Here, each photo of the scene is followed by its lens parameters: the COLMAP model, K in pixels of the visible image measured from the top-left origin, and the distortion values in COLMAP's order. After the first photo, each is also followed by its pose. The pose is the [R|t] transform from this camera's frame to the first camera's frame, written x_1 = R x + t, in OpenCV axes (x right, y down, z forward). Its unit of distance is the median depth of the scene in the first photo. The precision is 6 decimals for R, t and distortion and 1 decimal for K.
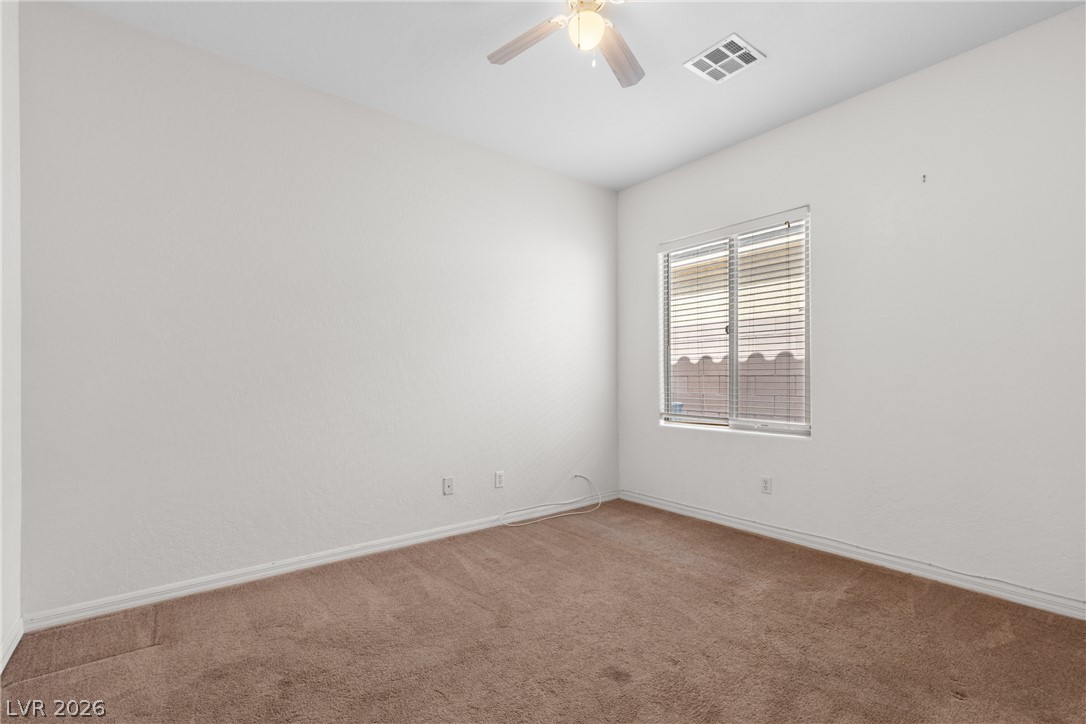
lens RADIAL K [[490.1, 0, 545.6], [0, 490.1, 363.5], [0, 0, 1]] dist [0.002777, 0.000368]
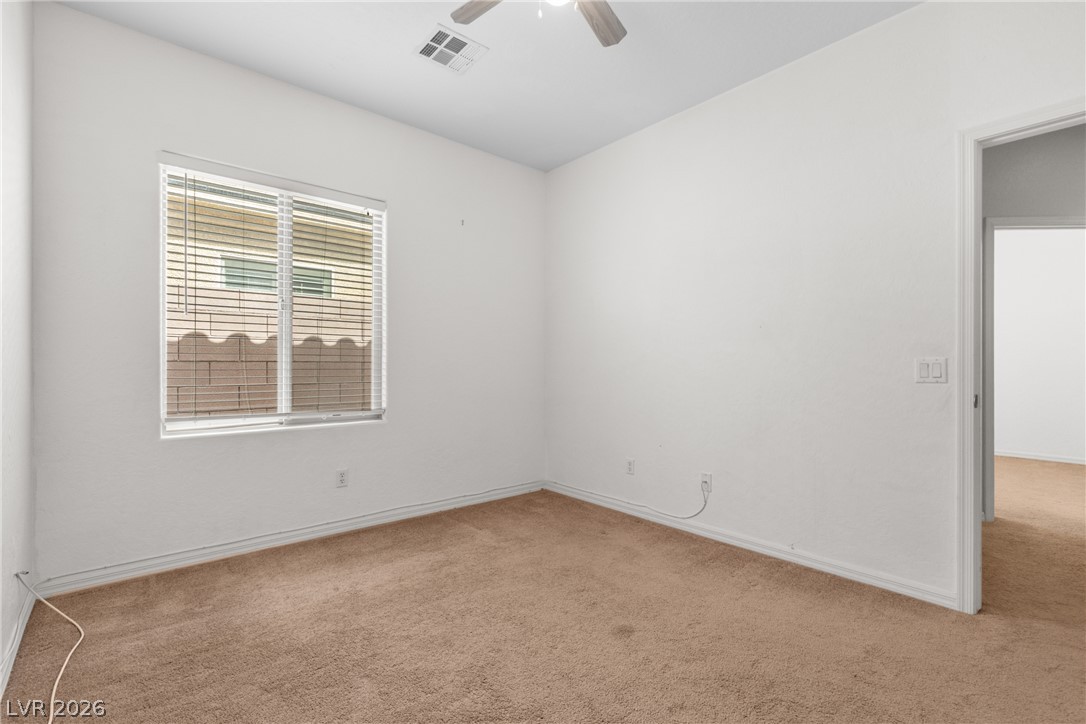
lens RADIAL K [[490.1, 0, 545.6], [0, 490.1, 363.5], [0, 0, 1]] dist [0.002777, 0.000368]
pose [[-0.046627, 0.005063, 0.998900, -0.495661], [-0.031068, 0.999496, -0.006516, 0.021449], [-0.998429, -0.031338, -0.046447, 0.645223]]
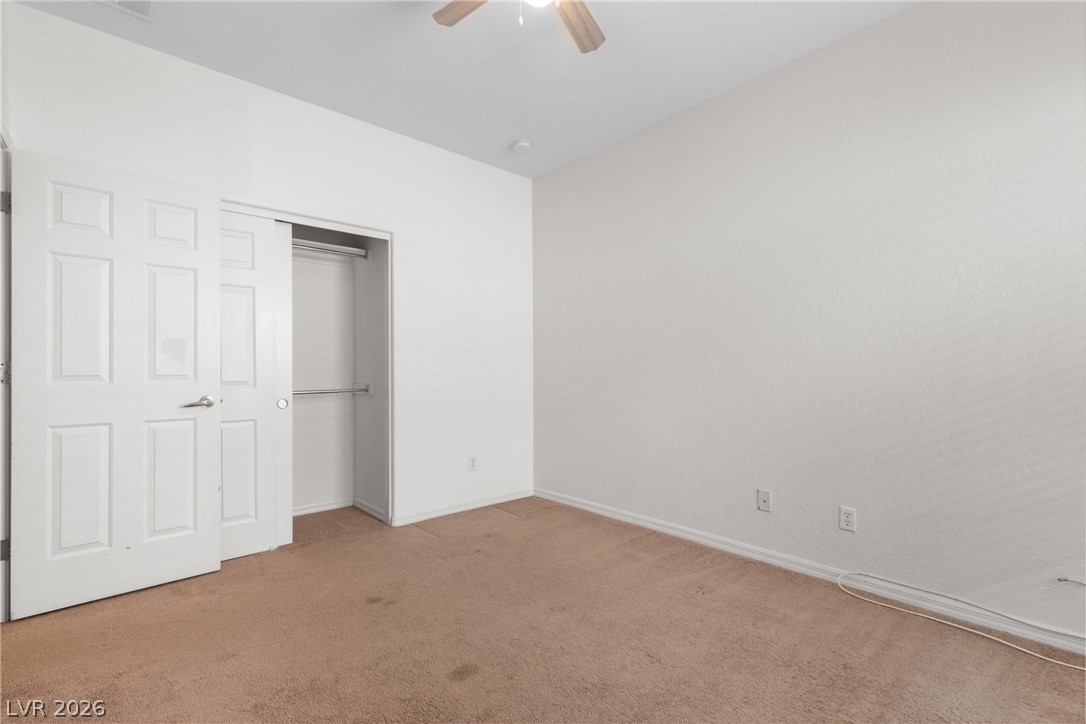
lens RADIAL K [[490.1, 0, 545.6], [0, 490.1, 363.5], [0, 0, 1]] dist [0.002777, 0.000368]
pose [[0.077501, -0.004096, -0.996984, 0.594503], [0.030121, 0.999545, -0.001765, 0.009770], [0.996537, -0.029893, 0.077589, 0.574712]]
